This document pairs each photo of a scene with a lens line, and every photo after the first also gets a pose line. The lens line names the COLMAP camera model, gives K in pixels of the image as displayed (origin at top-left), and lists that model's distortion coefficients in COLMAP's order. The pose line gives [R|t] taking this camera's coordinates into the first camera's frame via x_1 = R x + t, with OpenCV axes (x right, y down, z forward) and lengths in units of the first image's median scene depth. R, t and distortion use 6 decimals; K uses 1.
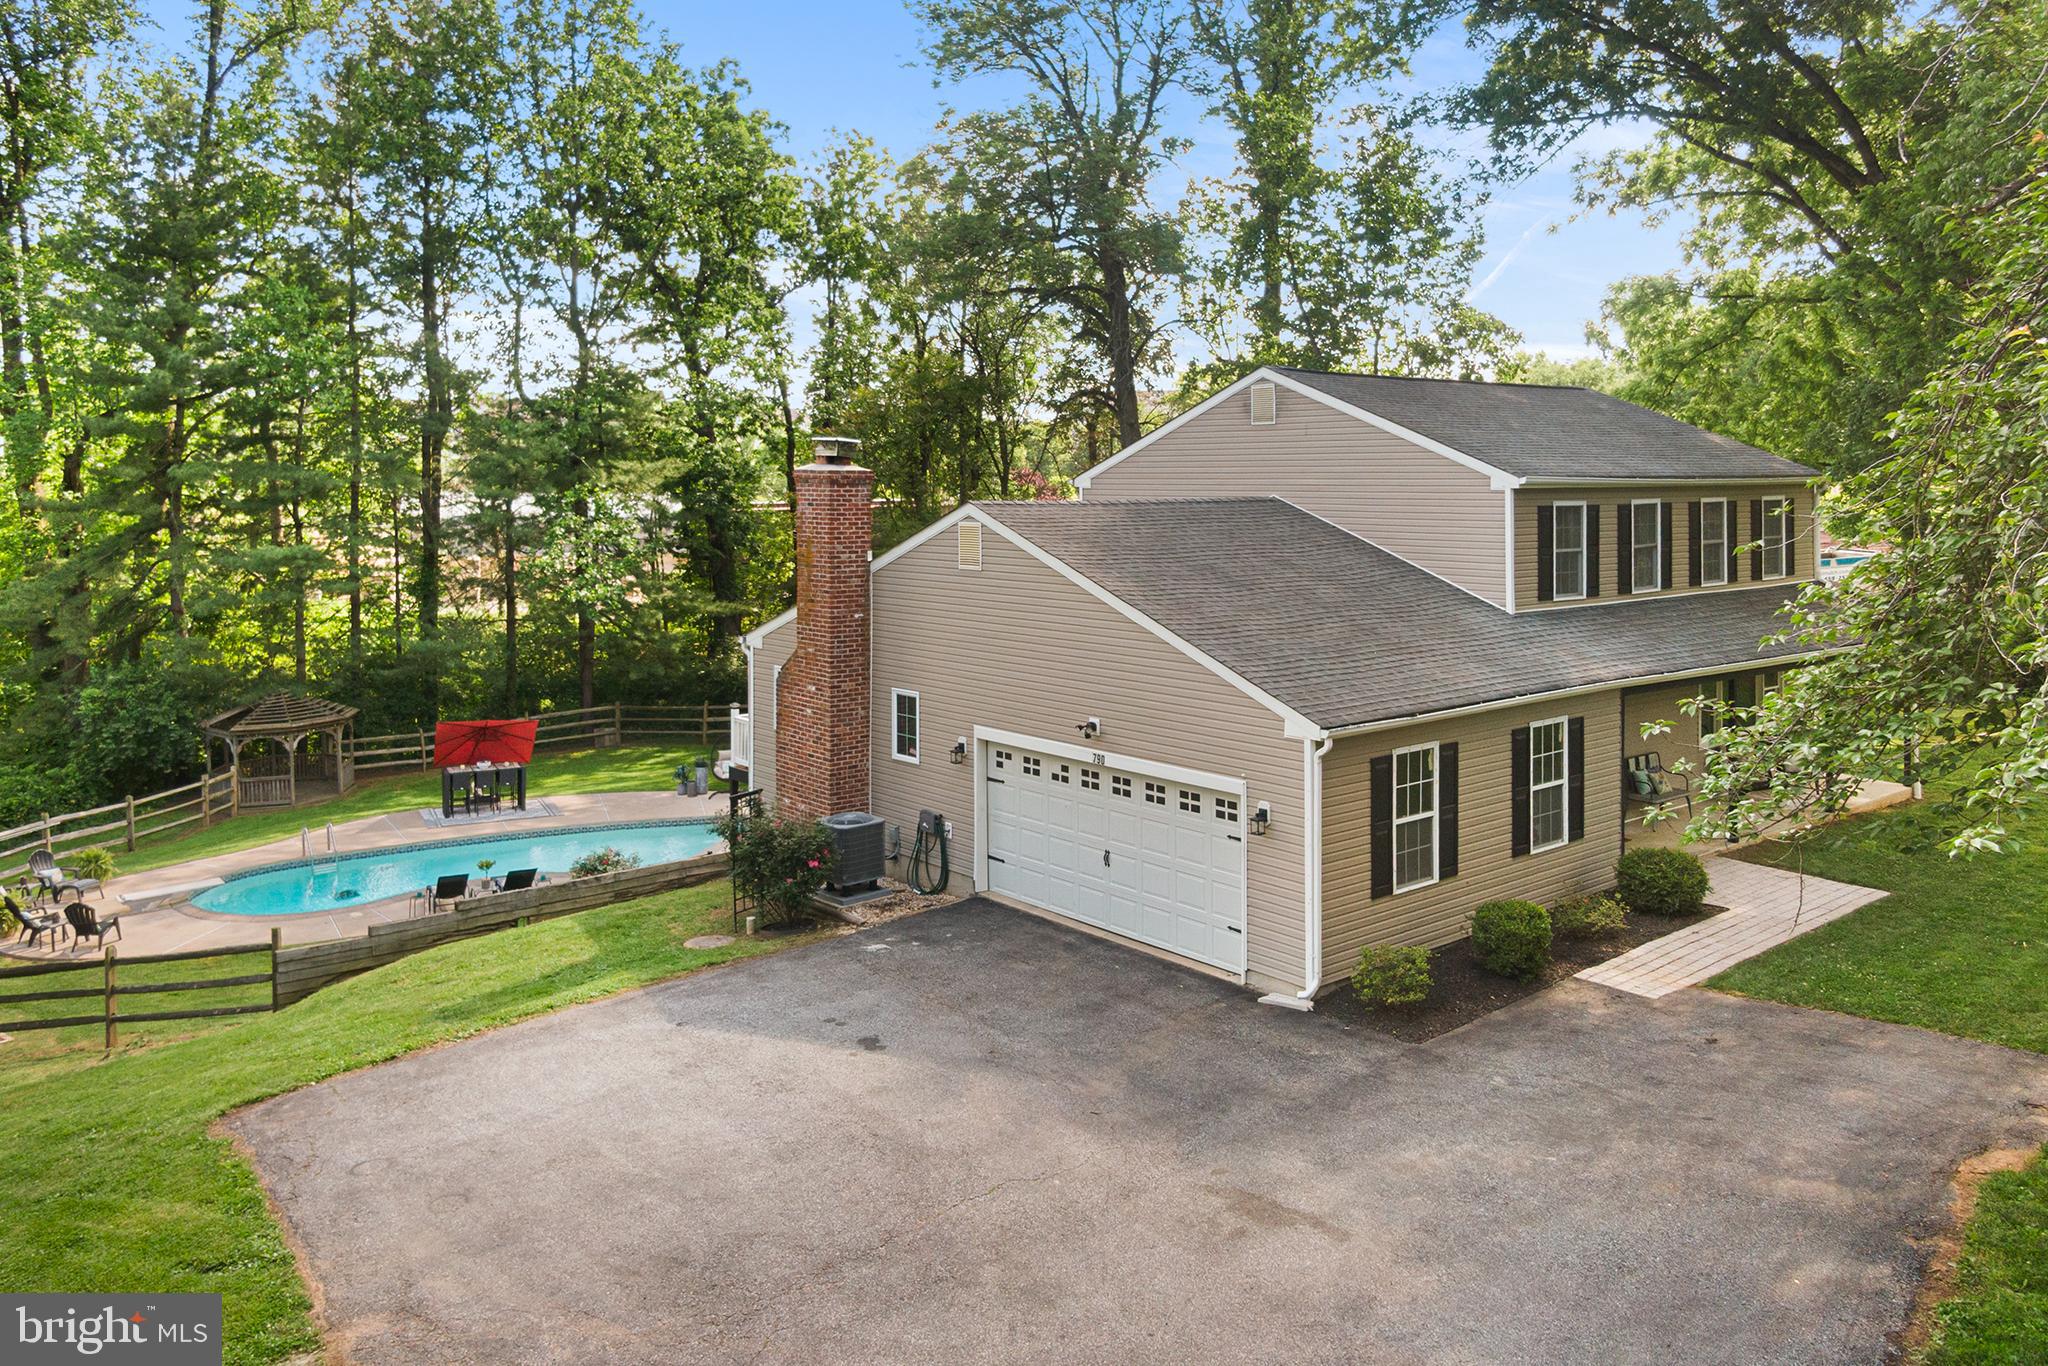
lens RADIAL K [[1526.4, 0, 1030.3], [0, 1526.4, 490.8], [0, 0, 1]] dist [0.033255, -0.042404]
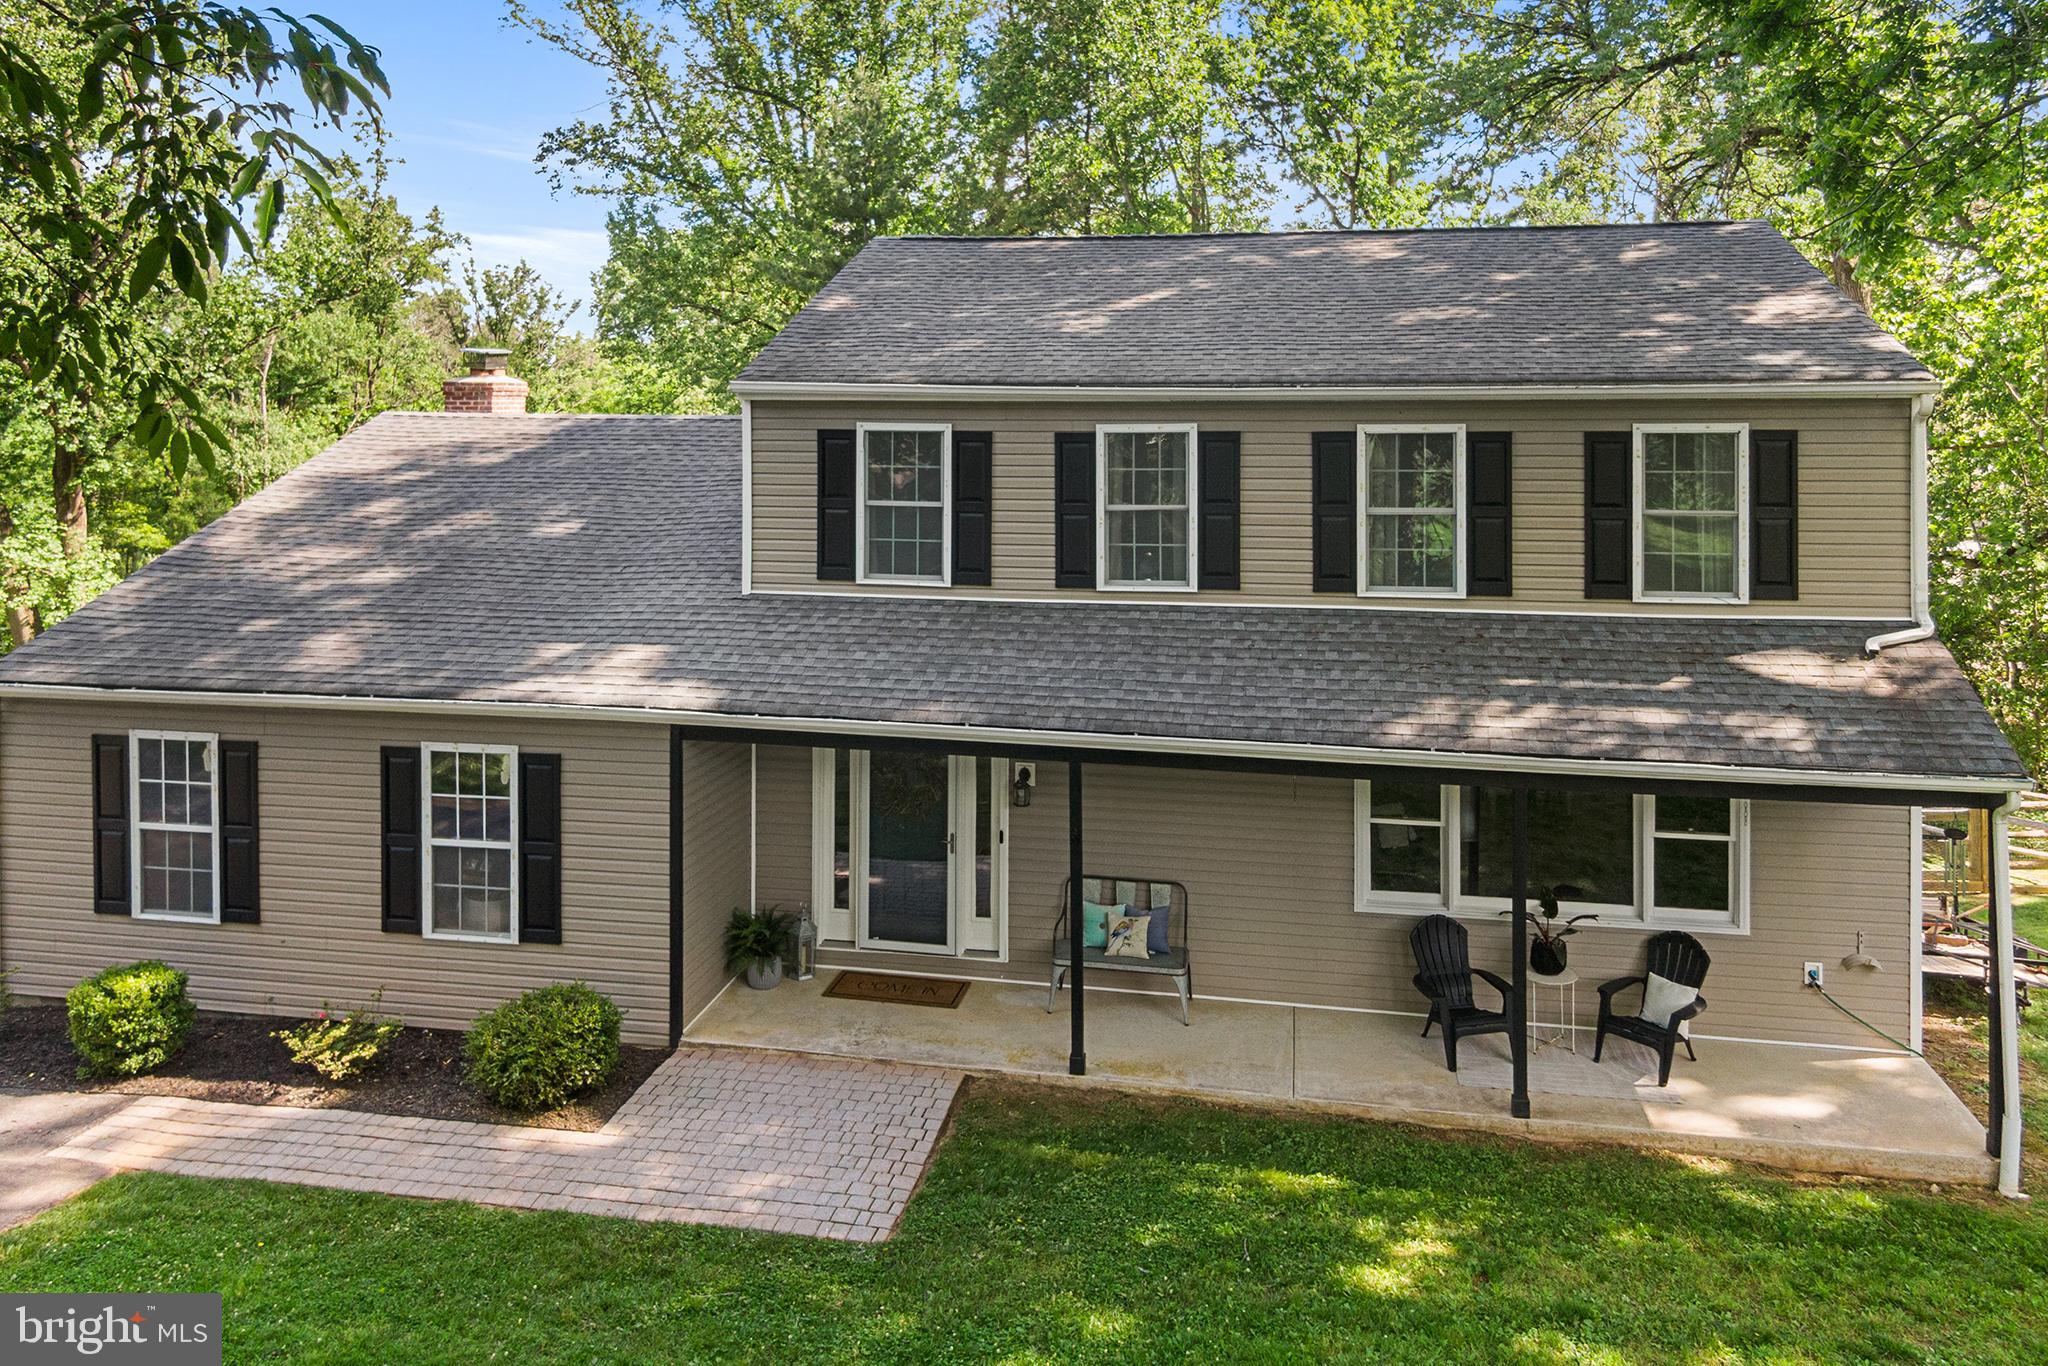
lens RADIAL K [[1526.4, 0, 1030.3], [0, 1526.4, 490.8], [0, 0, 1]] dist [0.033255, -0.042404]
pose [[0.624318, 0.028151, -0.780663, 0.713427], [-0.013279, 0.999589, 0.025426, 0.014454], [0.781058, -0.005508, 0.624435, 0.554291]]
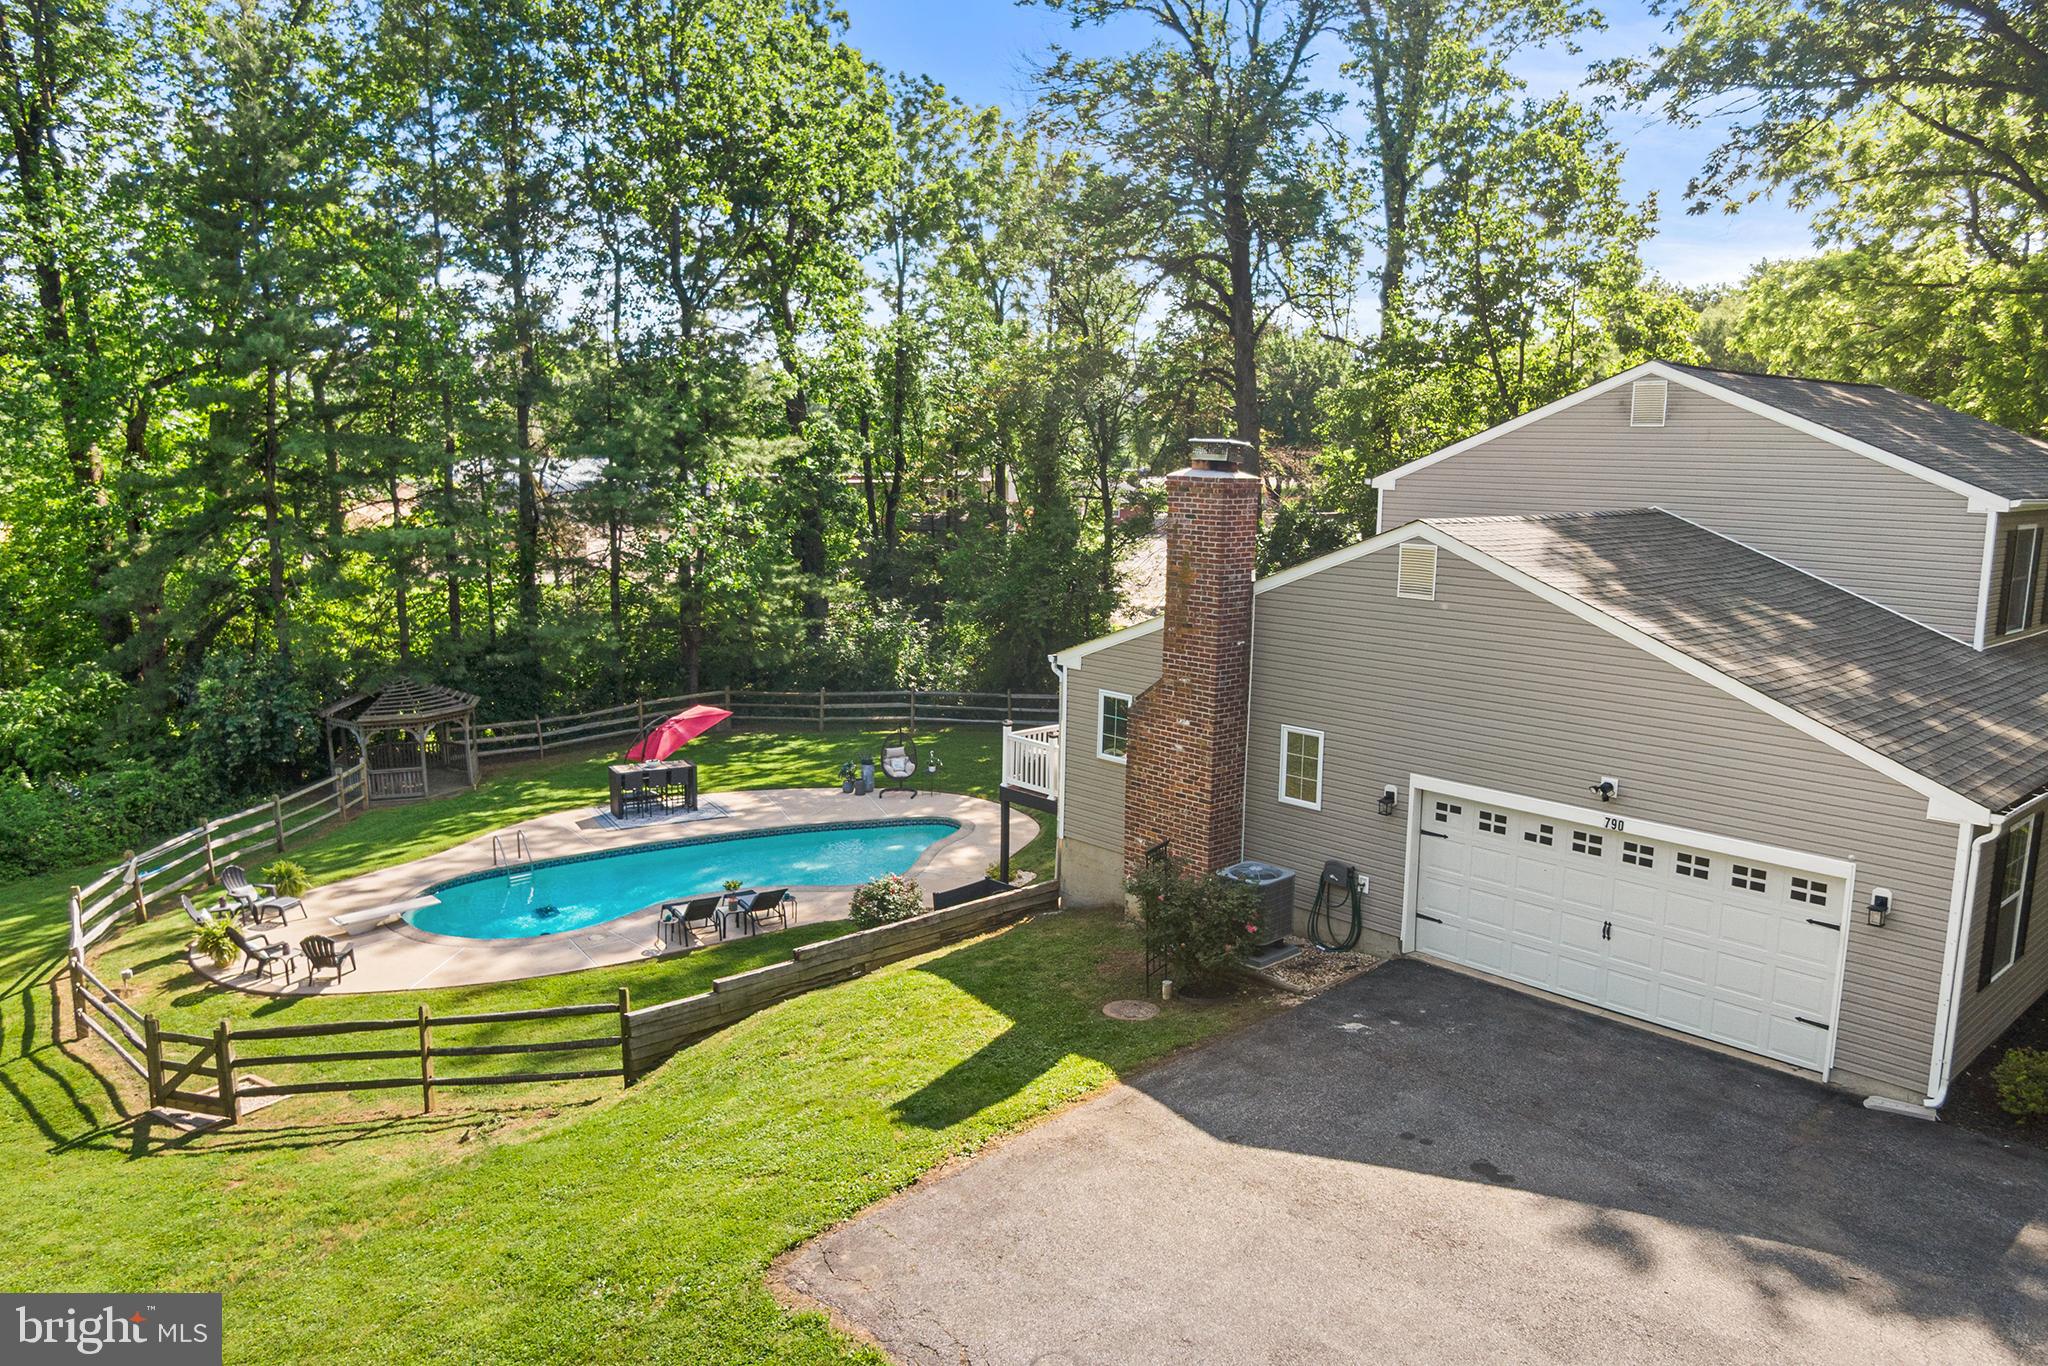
lens RADIAL K [[1458.5, 0, 1024.0], [0, 1458.5, 683.0], [0, 0, 1]] dist [0.042106, -0.066150]
pose [[0.998752, 0.007187, 0.049416, -0.234803], [-0.014776, 0.987805, 0.154993, -0.021741], [-0.047699, -0.155529, 0.986679, 0.134338]]
